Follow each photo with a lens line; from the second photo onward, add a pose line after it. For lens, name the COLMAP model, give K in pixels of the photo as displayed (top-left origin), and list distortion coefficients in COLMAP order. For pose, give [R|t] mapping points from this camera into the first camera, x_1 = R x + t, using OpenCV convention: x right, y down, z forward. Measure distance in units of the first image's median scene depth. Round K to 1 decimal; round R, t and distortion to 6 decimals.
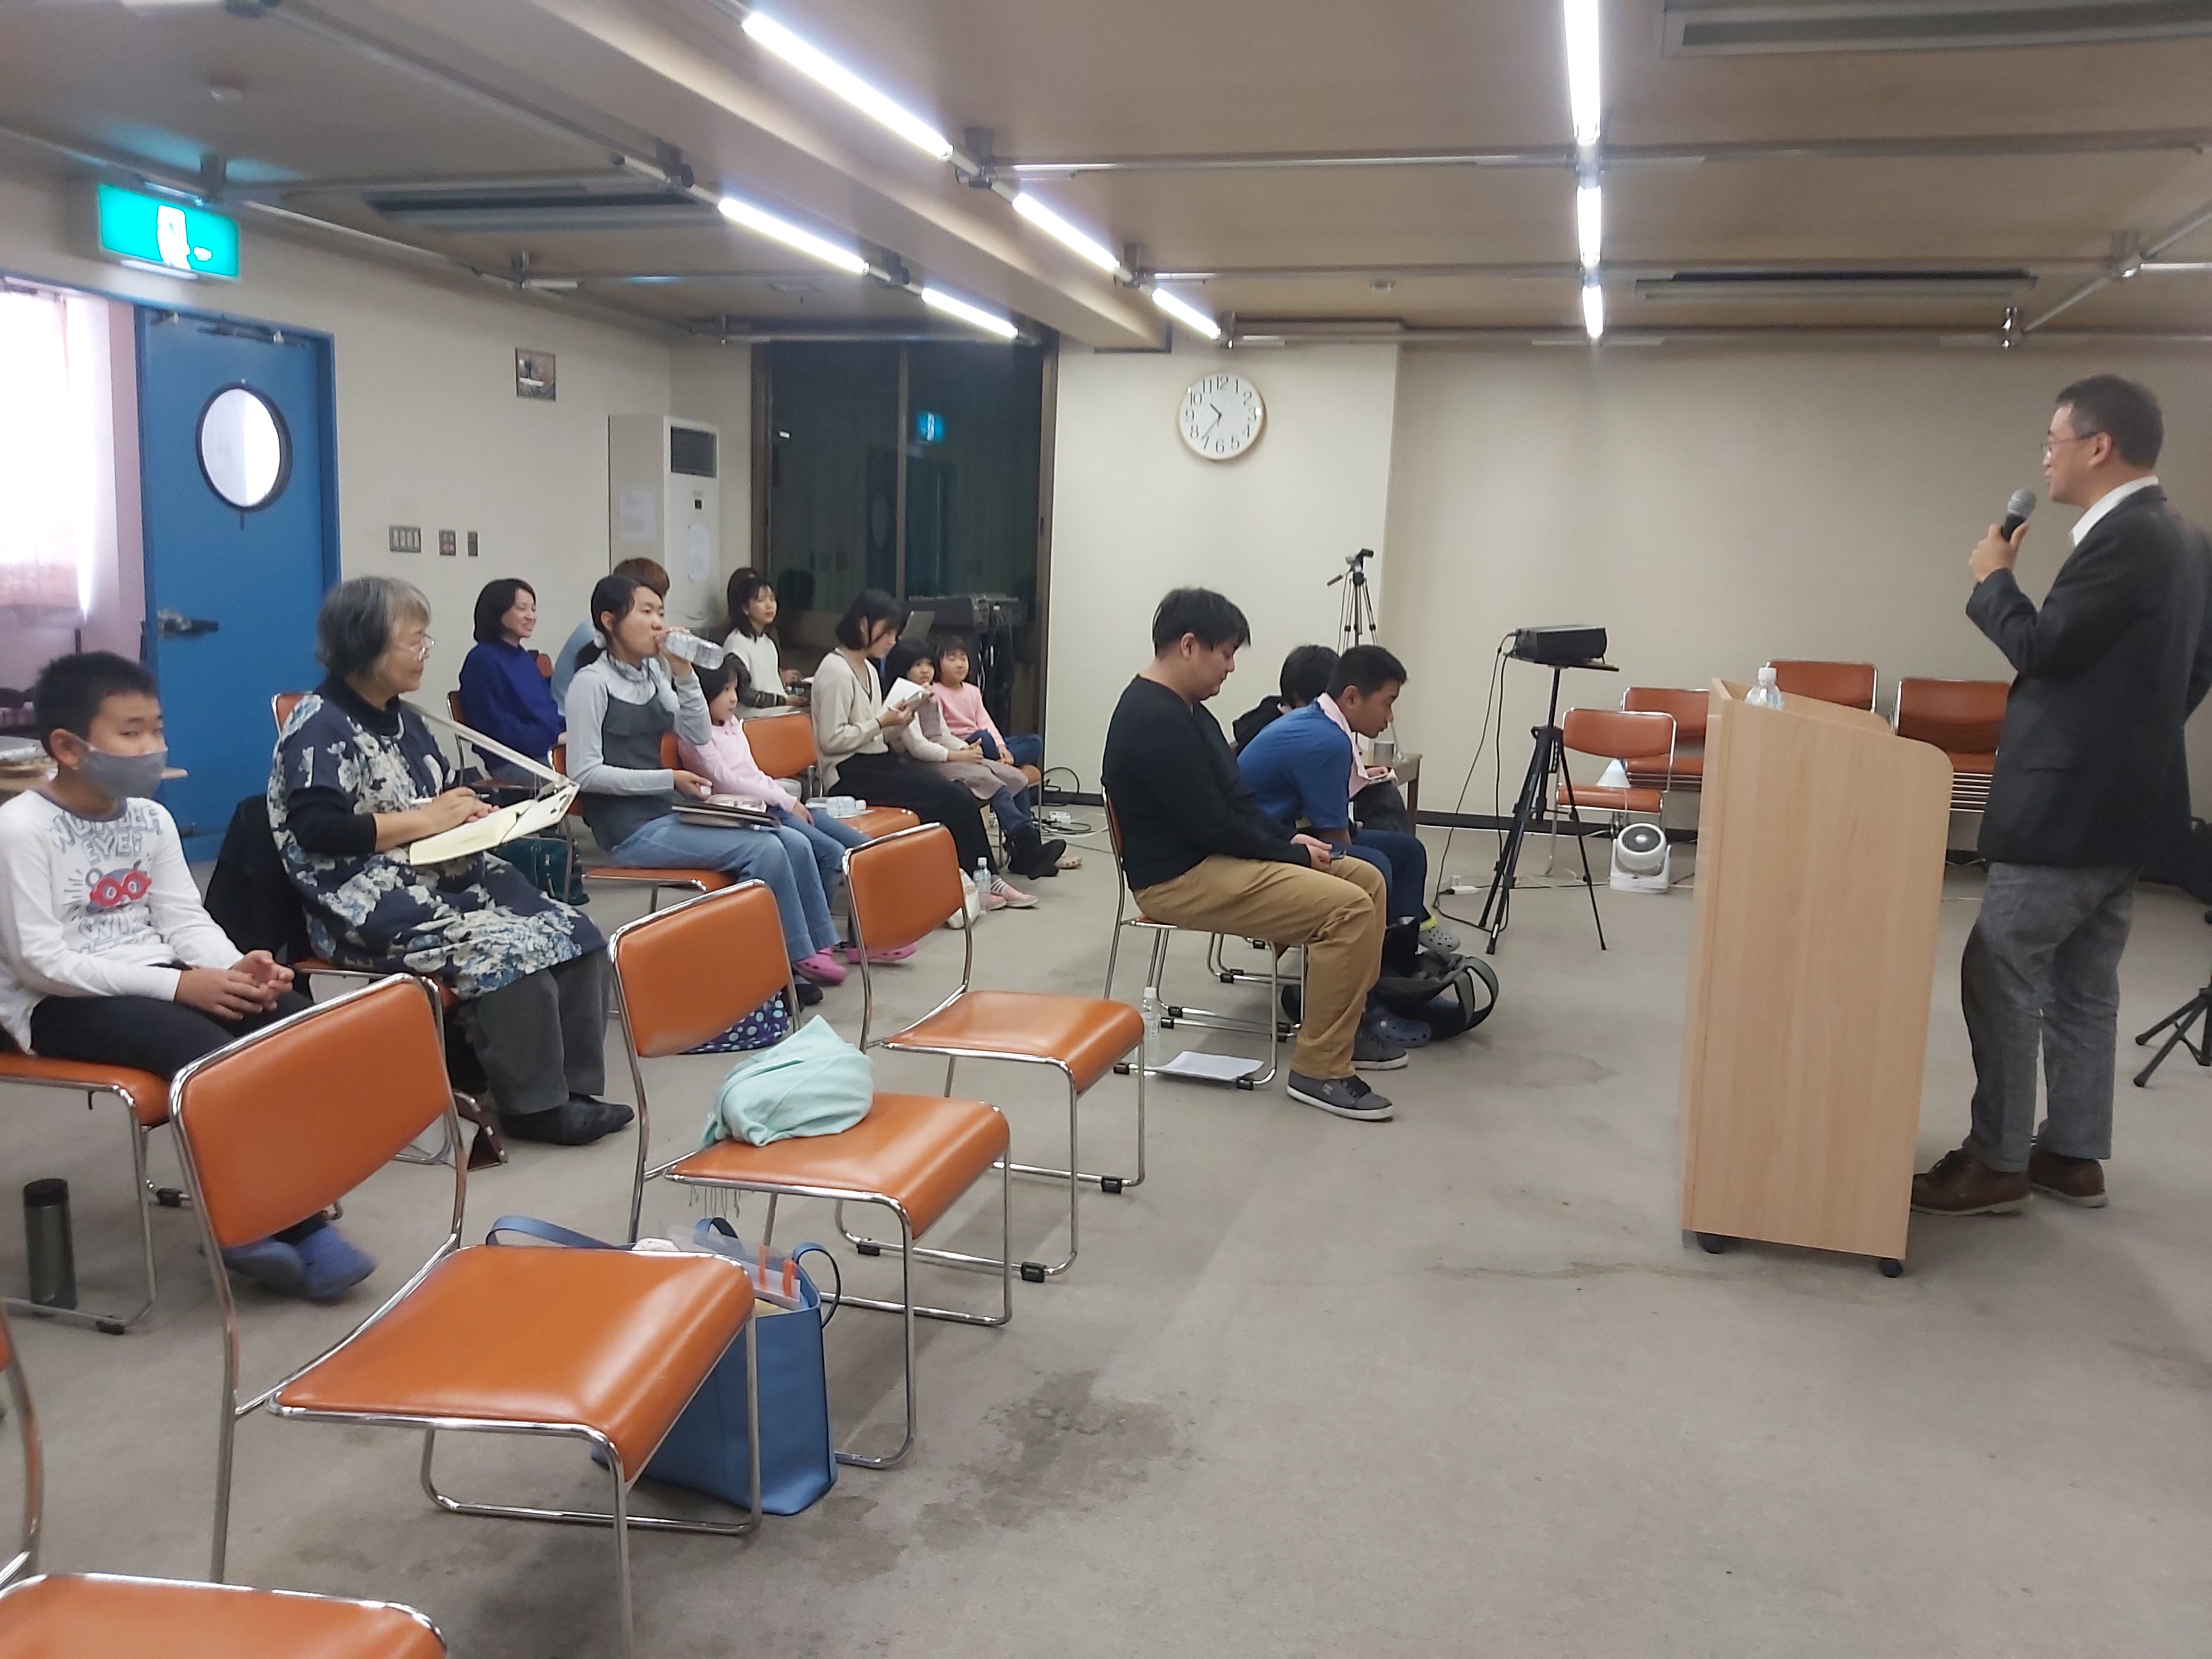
lens RADIAL K [[1701.3, 0, 1131.4], [0, 1701.3, 848.5], [0, 0, 1]] dist [0.060565, -0.101451]
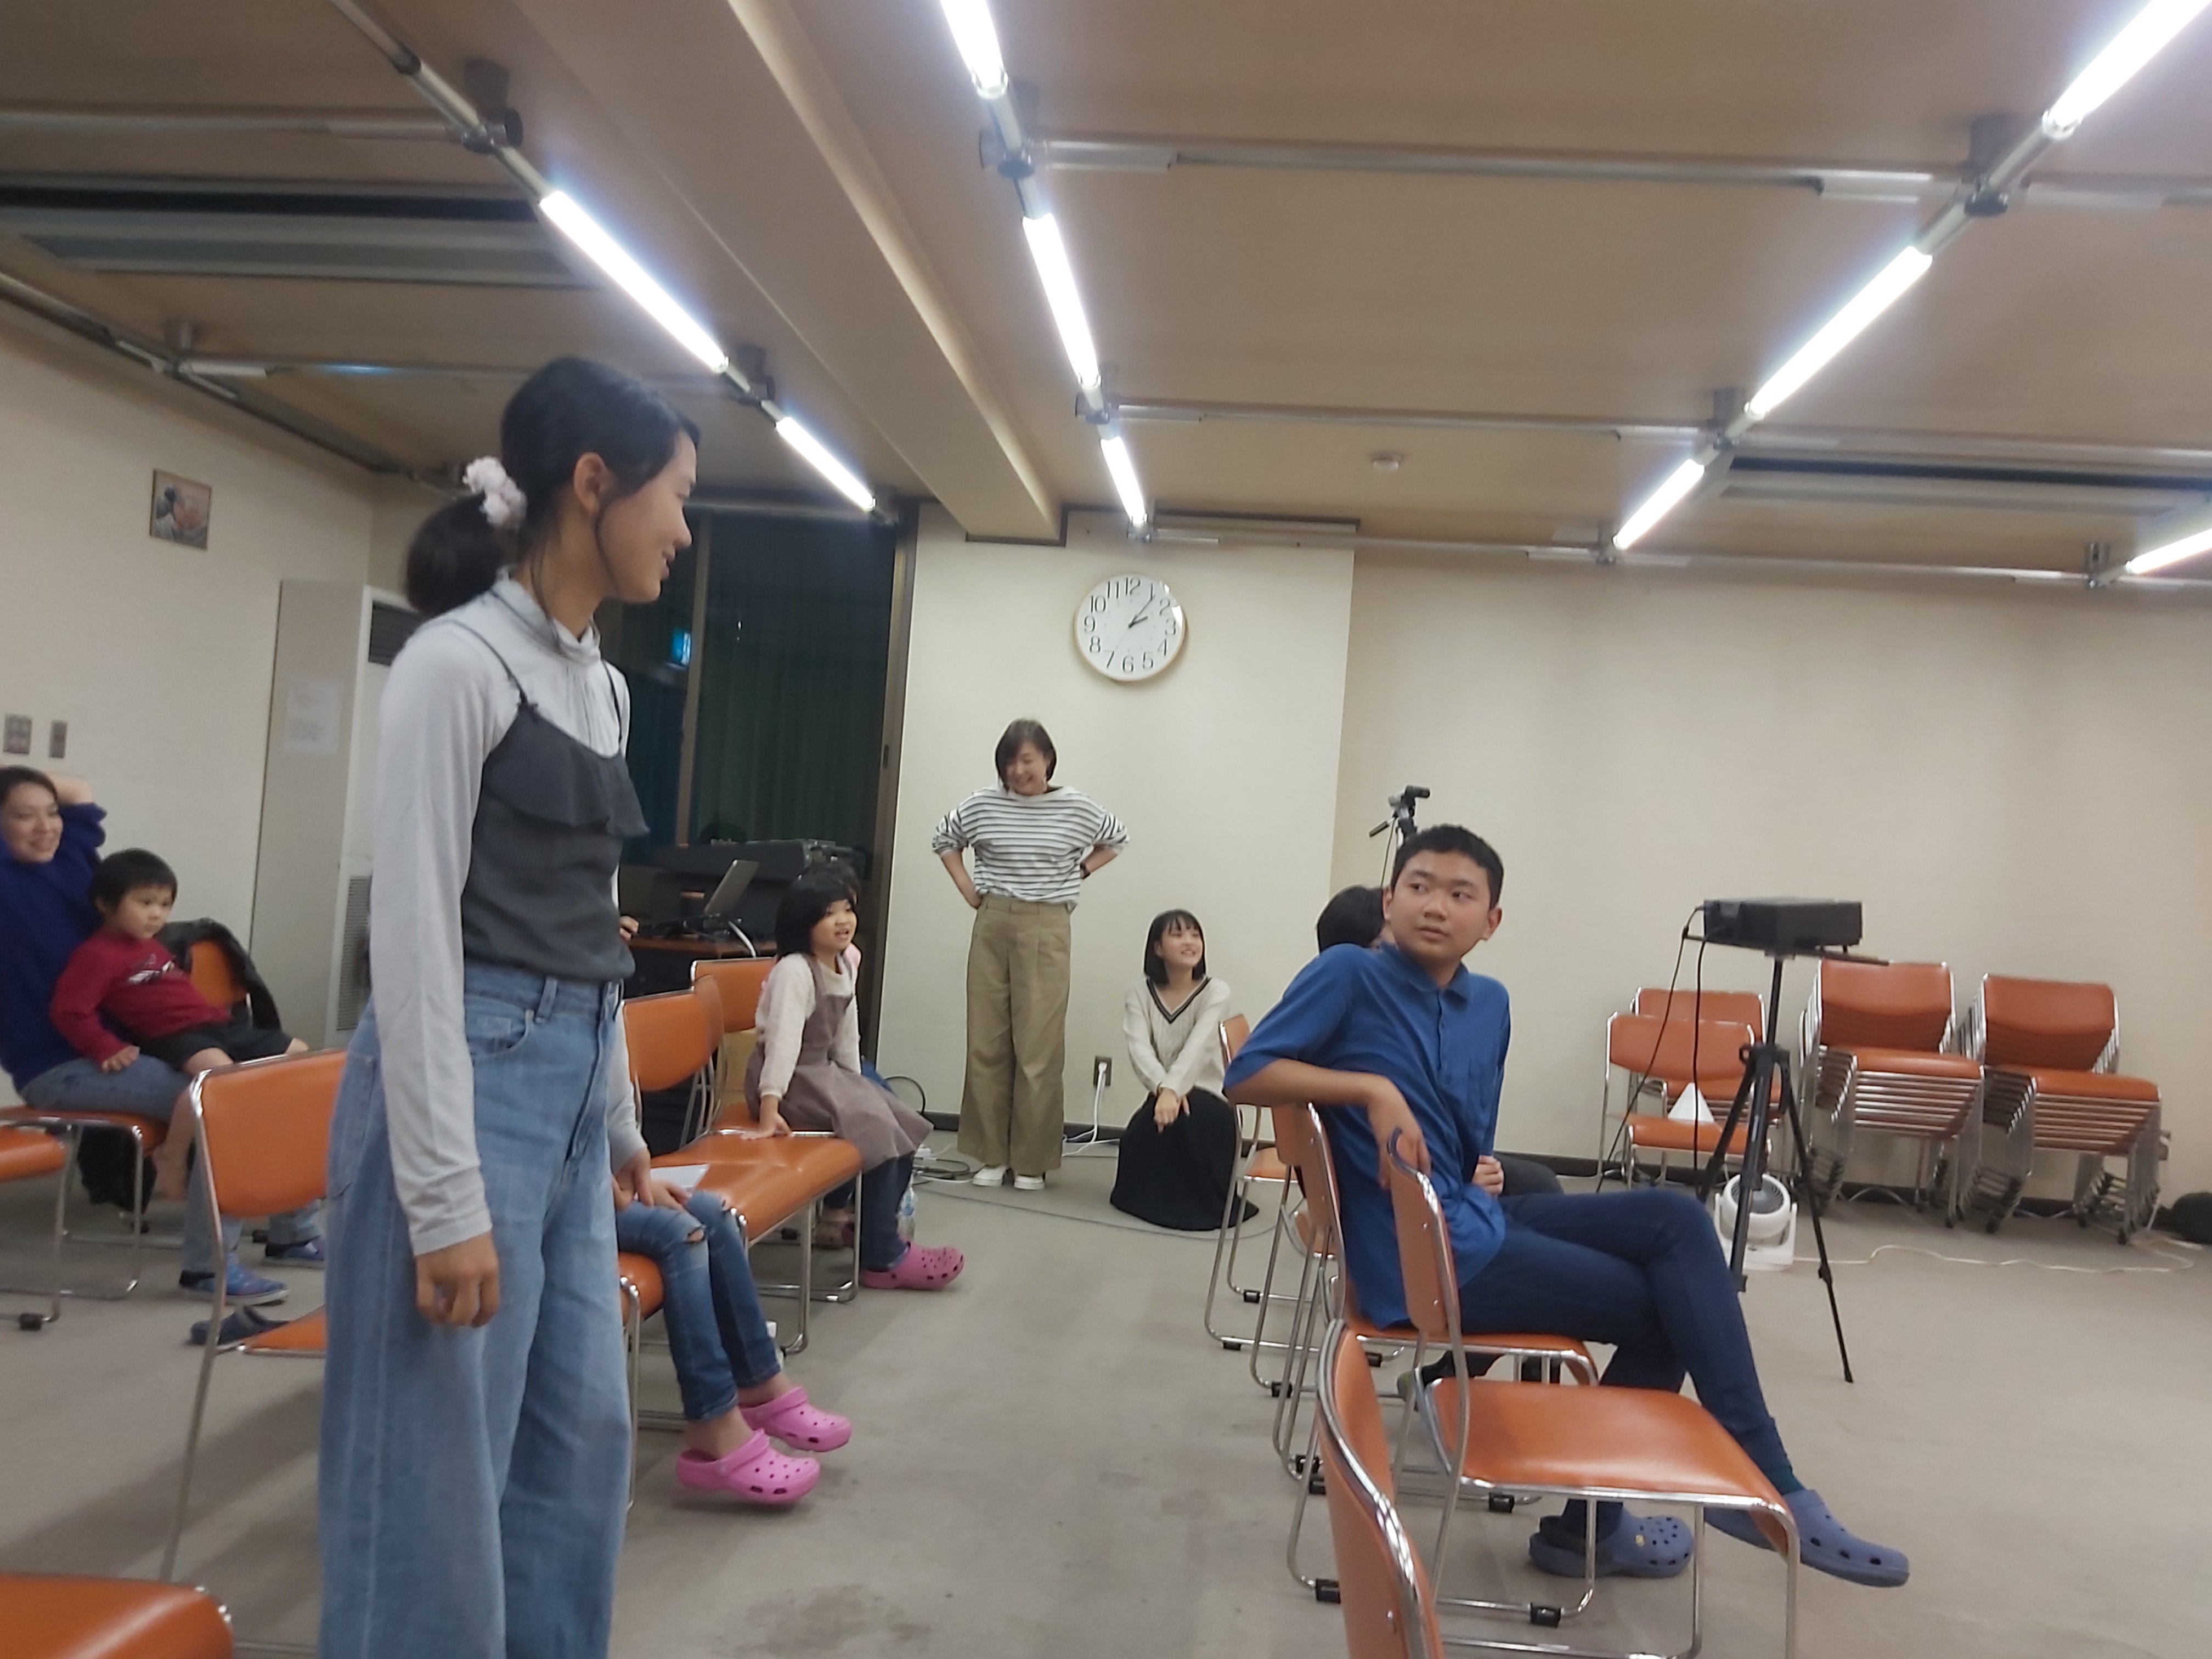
lens RADIAL K [[1701.3, 0, 1121.3], [0, 1701.3, 842.8], [0, 0, 1]] dist [0.060565, -0.101451]
pose [[0.980628, 0.033347, 0.193018, -0.118071], [-0.000546, 0.985864, -0.167549, -0.030223], [-0.195876, 0.164197, 0.966784, 0.314141]]
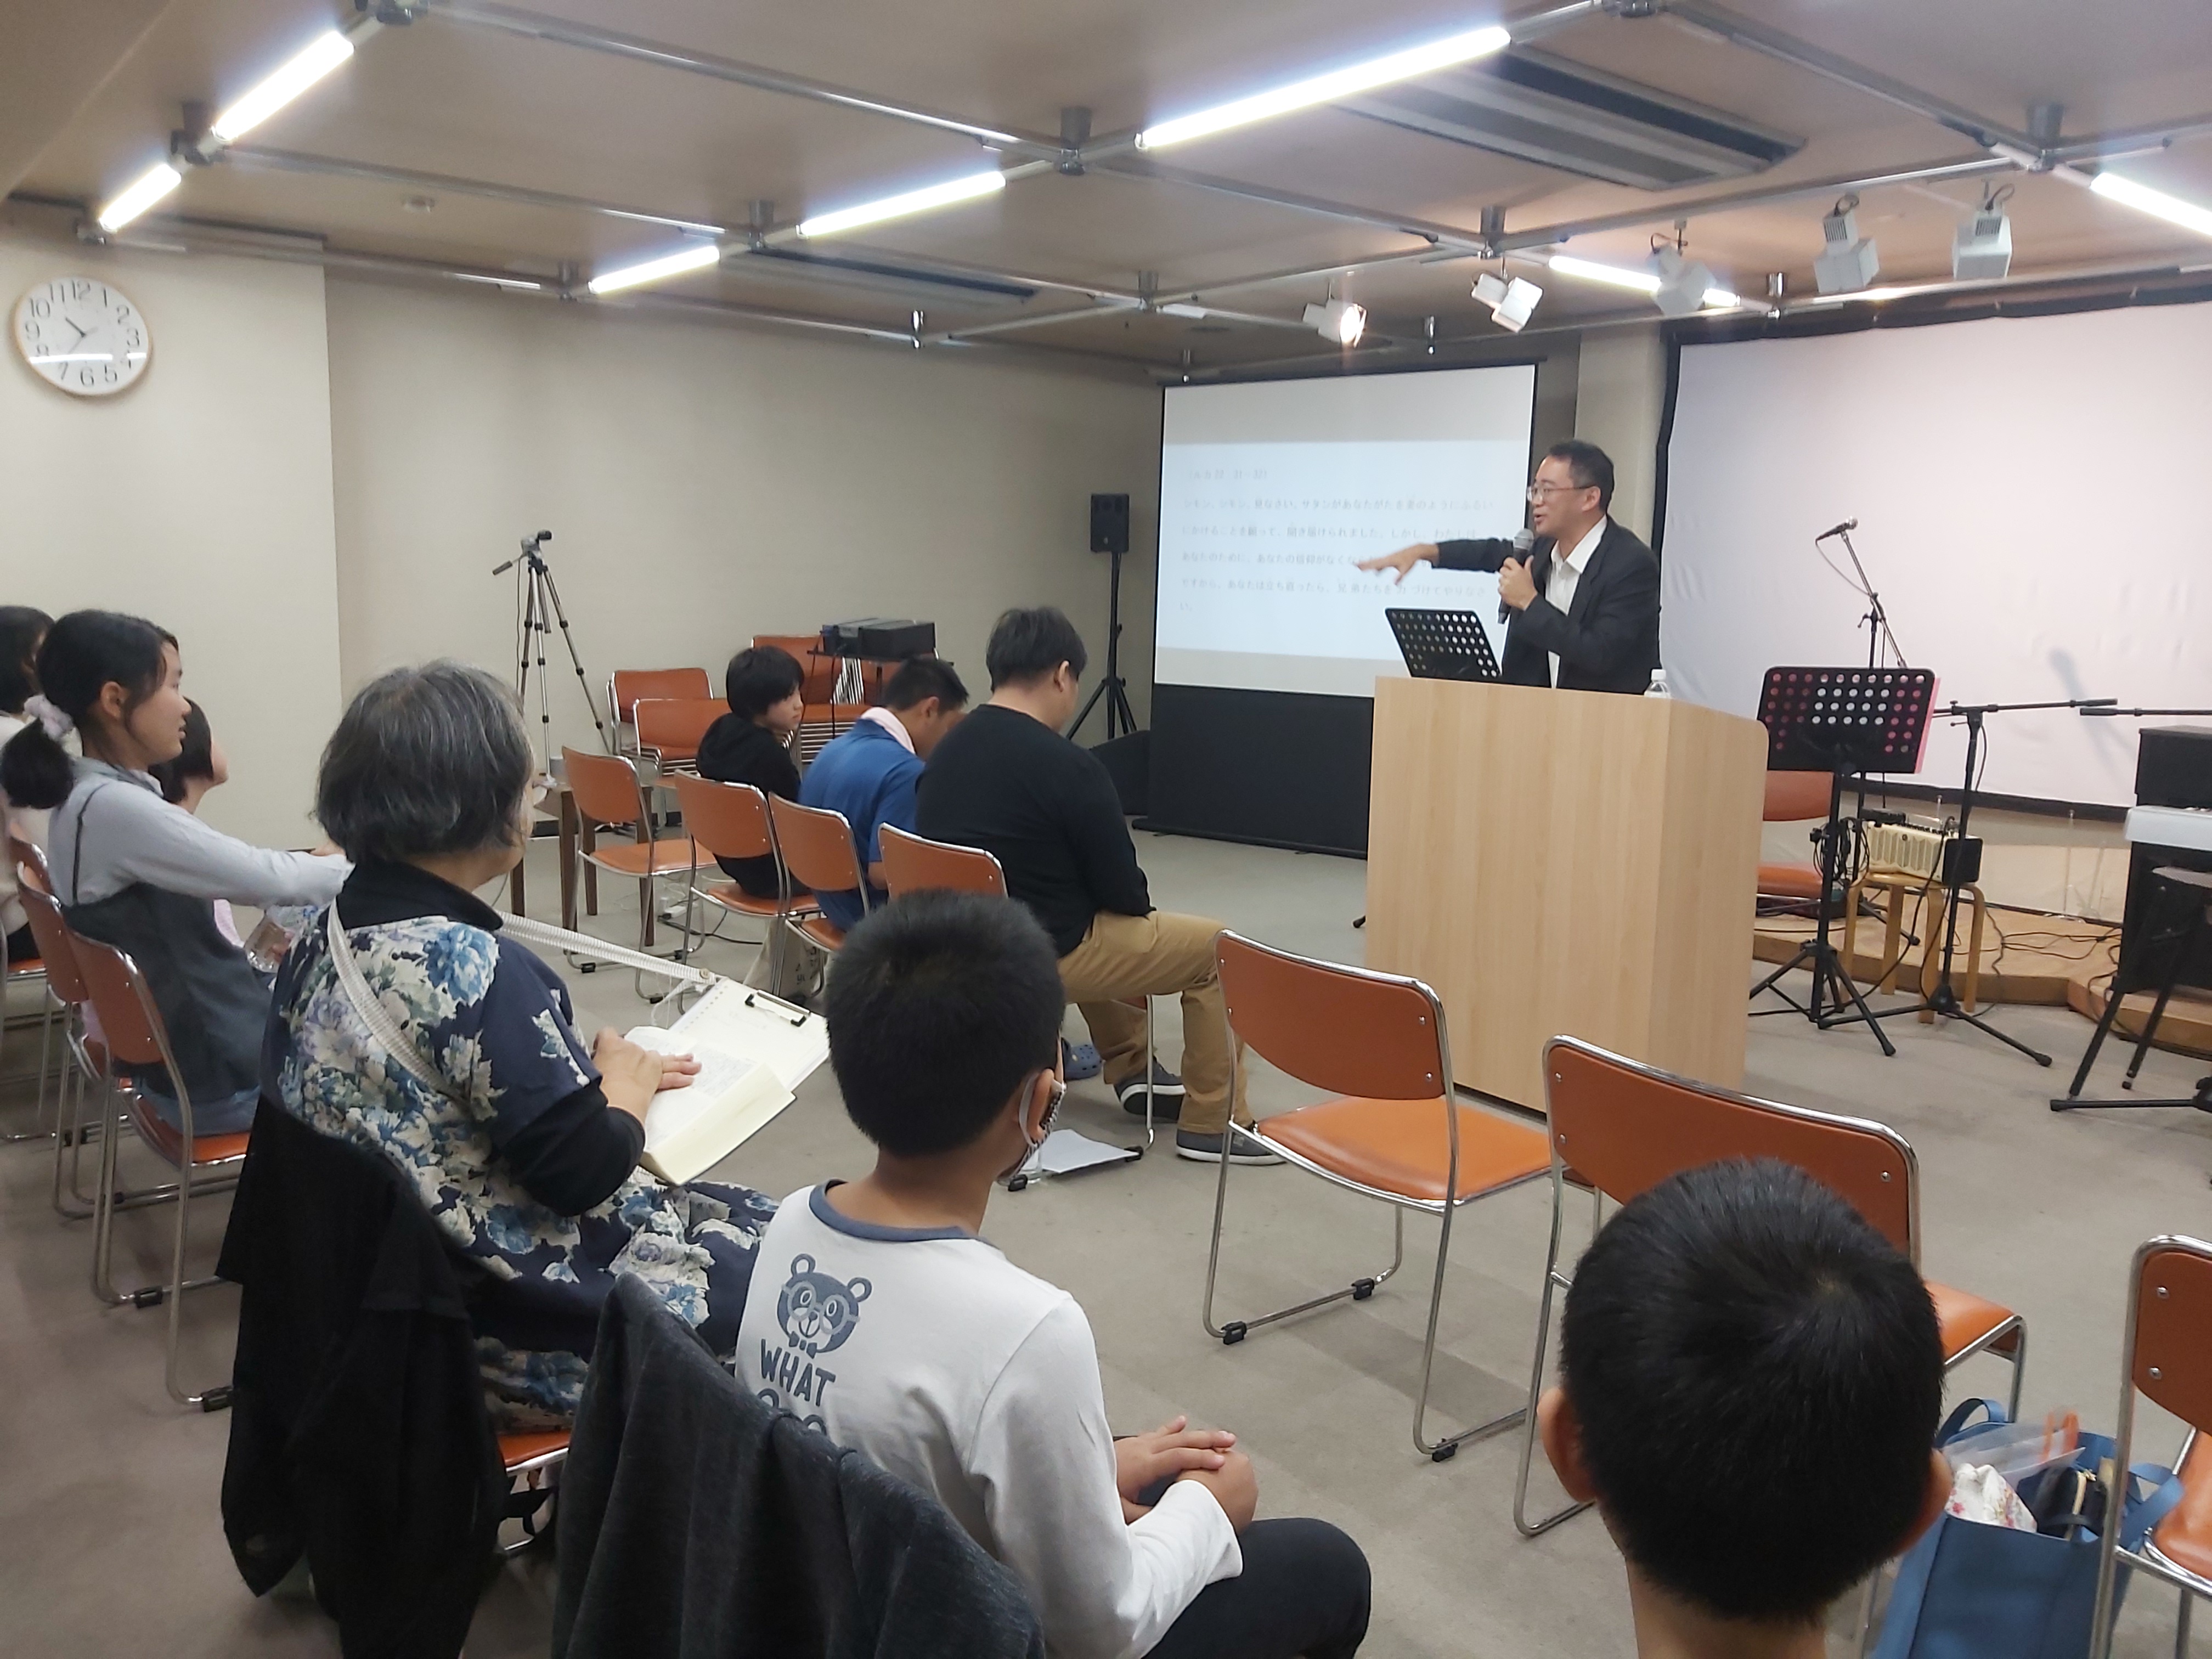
lens RADIAL K [[1701.3, 0, 1115.4], [0, 1701.3, 843.1], [0, 0, 1]] dist [0.060565, -0.101451]
pose [[0.575139, -0.148077, 0.804543, -0.375009], [0.122937, 0.987957, 0.093951, -0.065094], [-0.808766, 0.044873, 0.586417, 0.270971]]
